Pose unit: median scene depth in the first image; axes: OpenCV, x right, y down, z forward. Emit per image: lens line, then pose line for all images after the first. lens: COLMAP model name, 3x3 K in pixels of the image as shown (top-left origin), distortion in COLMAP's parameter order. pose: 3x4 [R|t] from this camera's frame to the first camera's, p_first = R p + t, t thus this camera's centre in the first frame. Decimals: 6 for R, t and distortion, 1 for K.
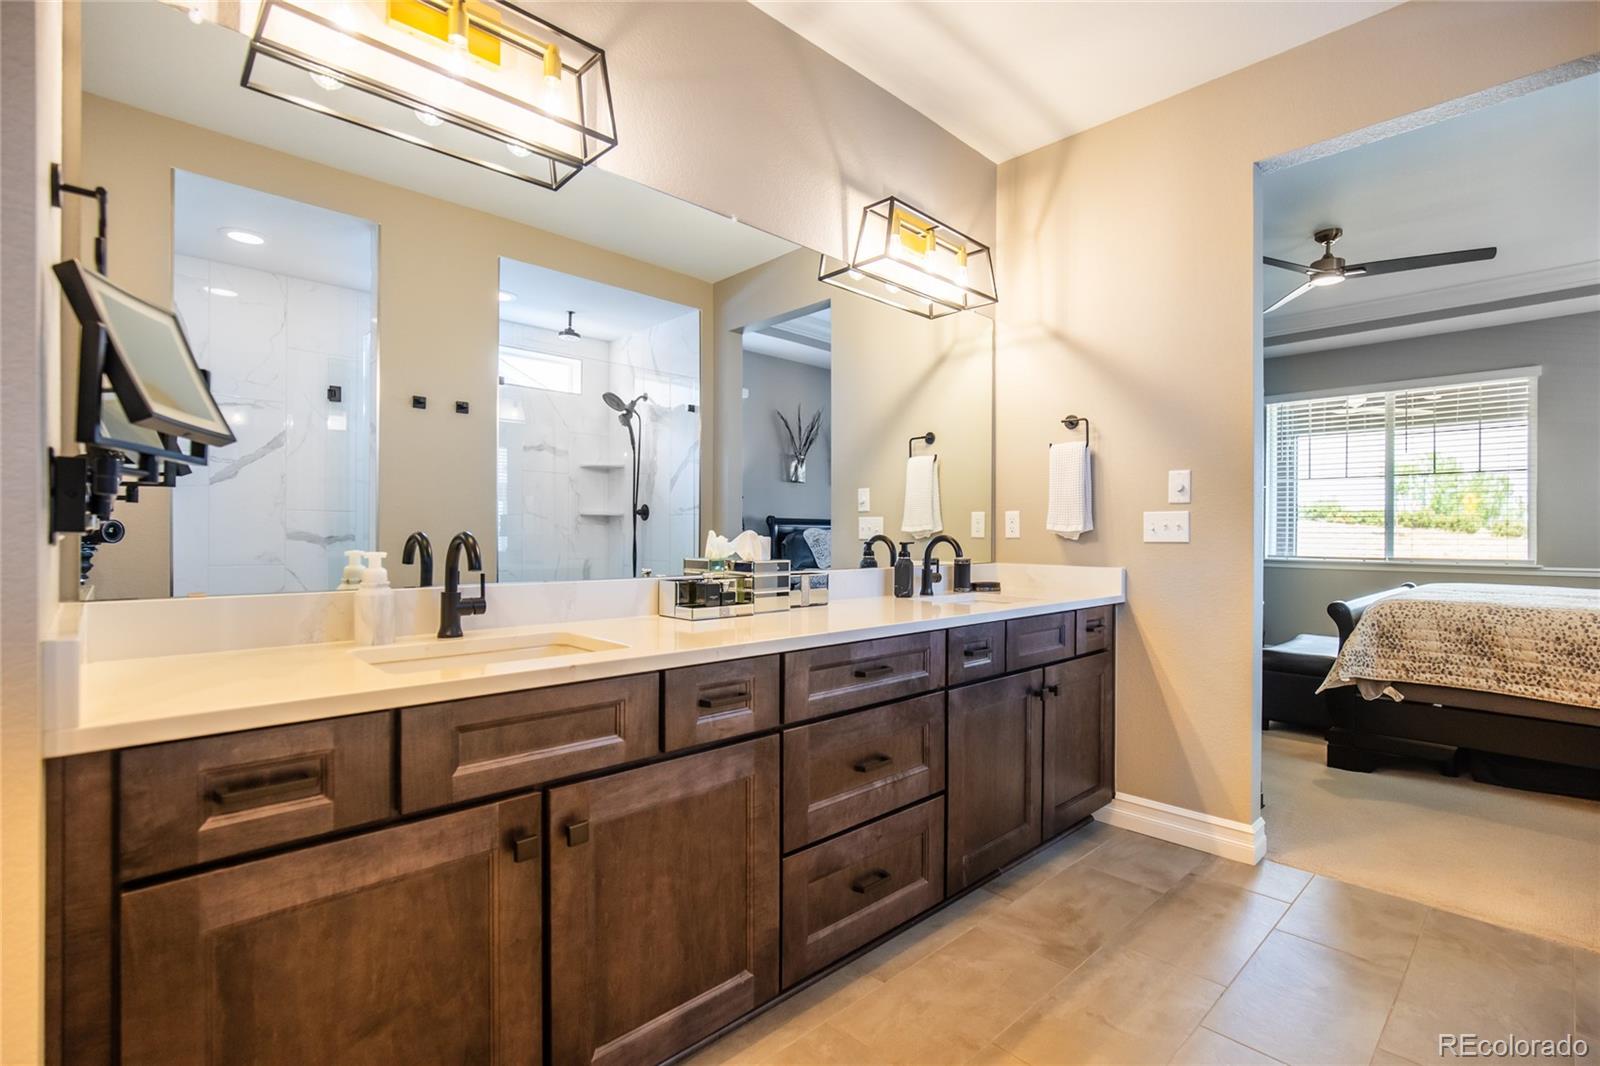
lens RADIAL K [[736.7, 0, 808.6], [0, 736.7, 539.5], [0, 0, 1]] dist [-0.011583, 0.001073]
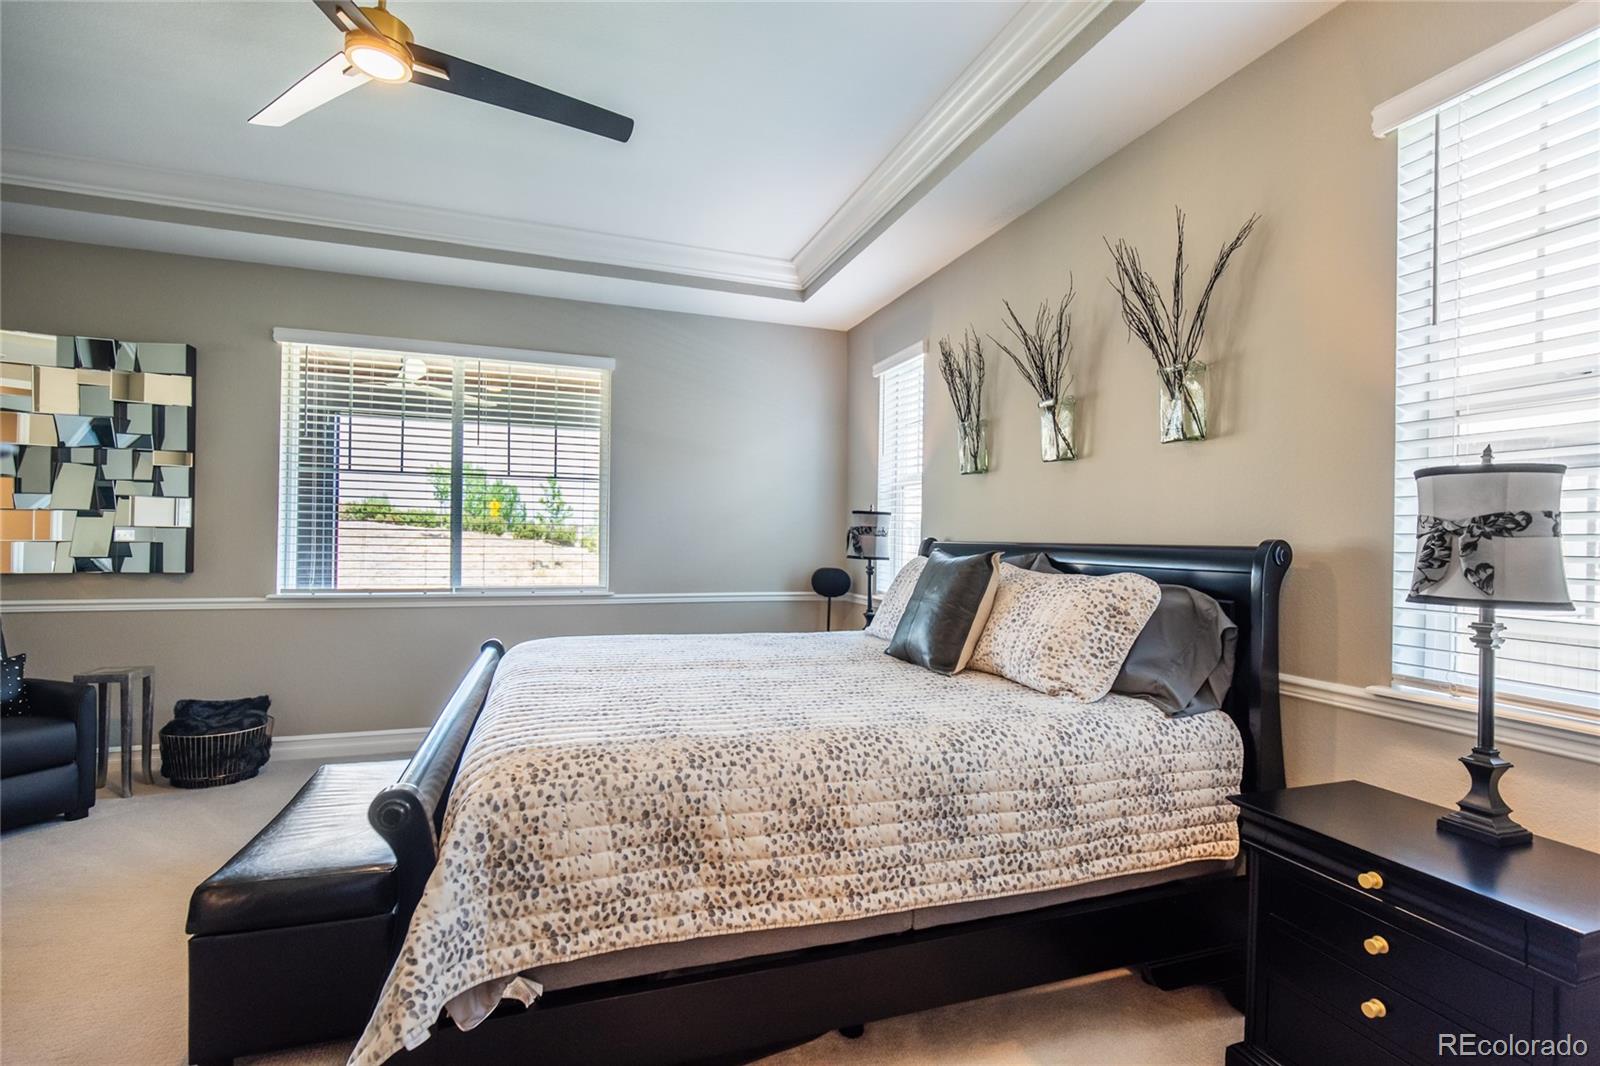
lens RADIAL K [[736.7, 0, 806.7], [0, 736.7, 540.9], [0, 0, 1]] dist [-0.011583, 0.001073]
pose [[0.412276, 0.000133, 0.911059, 0.515394], [-0.007105, 0.999970, 0.003070, -0.048651], [-0.911032, -0.007739, 0.412264, 0.722140]]
